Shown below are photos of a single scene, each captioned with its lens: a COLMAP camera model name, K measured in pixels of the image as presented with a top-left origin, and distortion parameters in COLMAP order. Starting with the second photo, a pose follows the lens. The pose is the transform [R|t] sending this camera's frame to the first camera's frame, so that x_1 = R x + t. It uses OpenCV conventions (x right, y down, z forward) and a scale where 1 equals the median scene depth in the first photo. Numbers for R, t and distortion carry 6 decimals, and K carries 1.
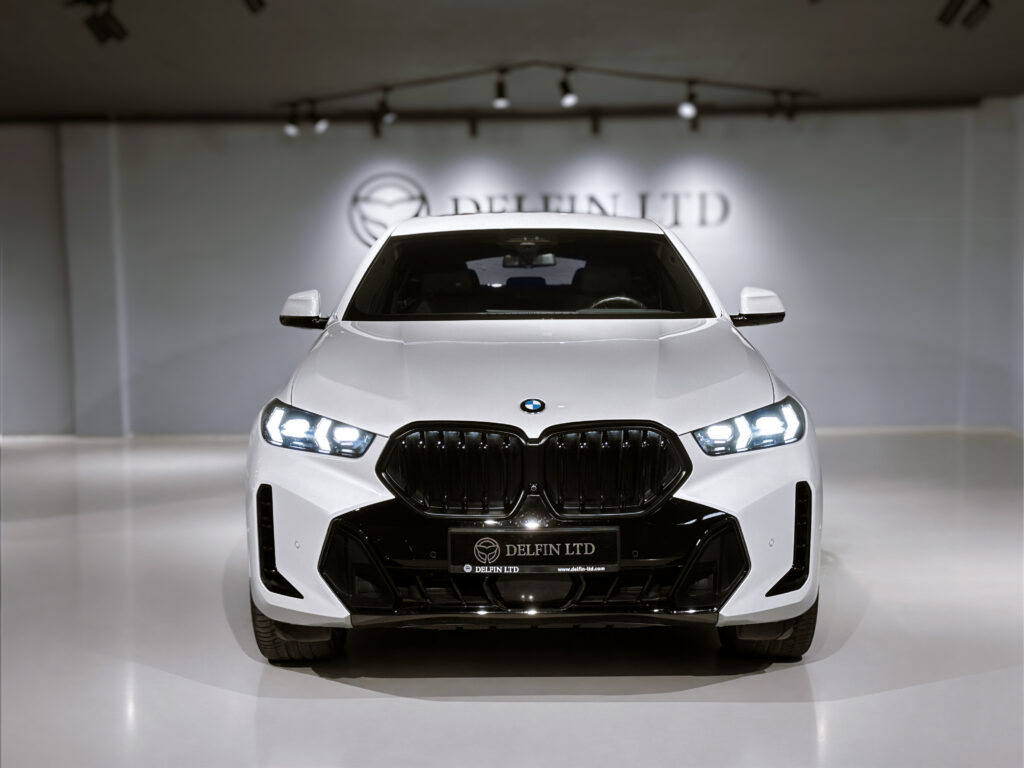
lens RADIAL K [[1393.3, 0, 510.5], [0, 1393.3, 381.0], [0, 0, 1]] dist [0.175403, 0.000000]
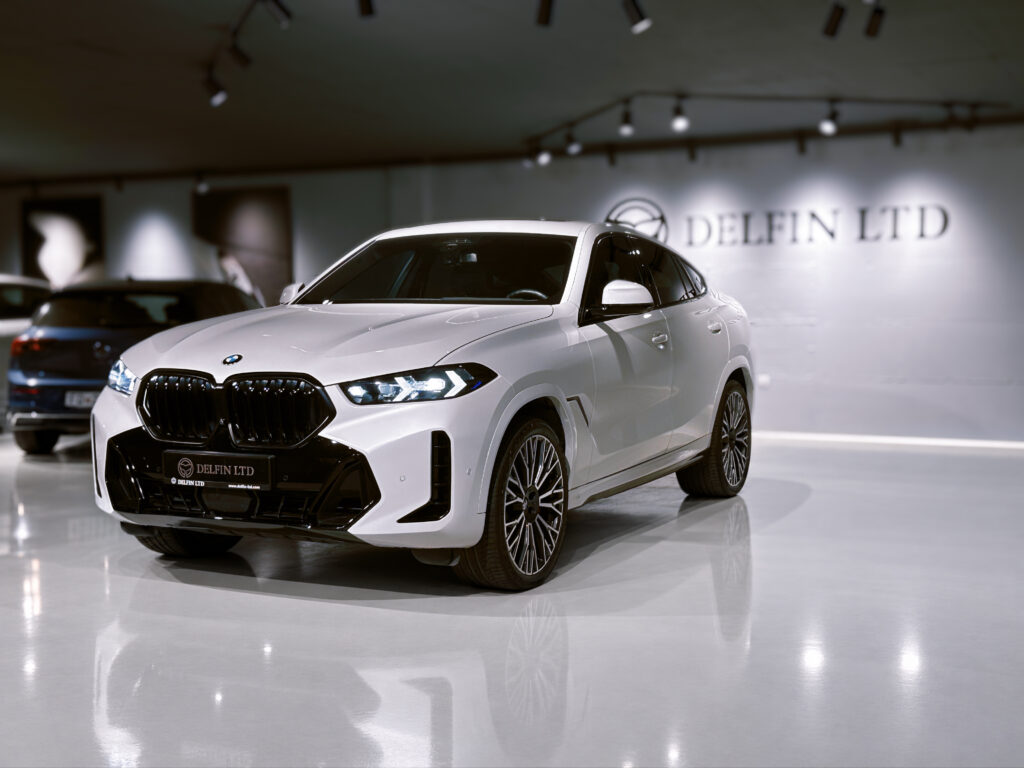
lens RADIAL K [[1282.6, 0, 510.6], [0, 1282.6, 385.1], [0, 0, 1]] dist [0.106783, 0.000000]
pose [[0.902508, 0.034581, -0.429283, 0.732730], [-0.040589, 0.999164, -0.004845, 0.035679], [0.428757, 0.021797, 0.903157, 0.036657]]
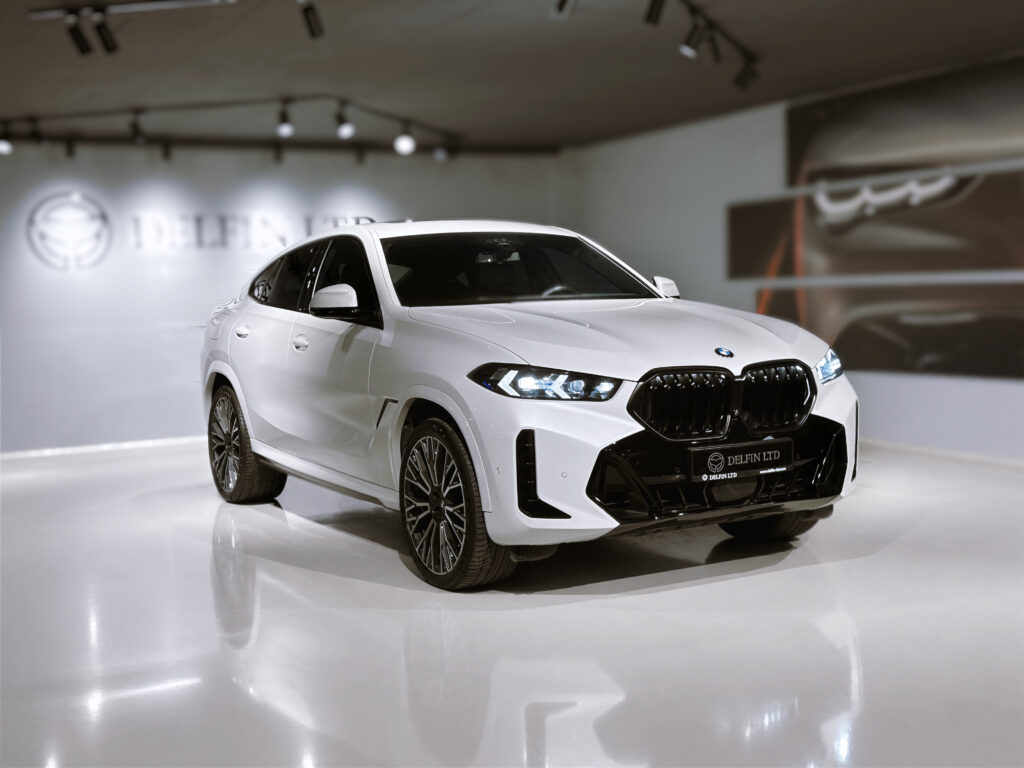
lens RADIAL K [[1282.6, 0, 510.9], [0, 1282.6, 389.0], [0, 0, 1]] dist [0.106783, 0.000000]
pose [[0.872369, -0.057766, 0.485424, -0.728824], [0.064426, 0.997918, 0.002971, 0.034458], [-0.484585, 0.028682, 0.874274, 0.031899]]
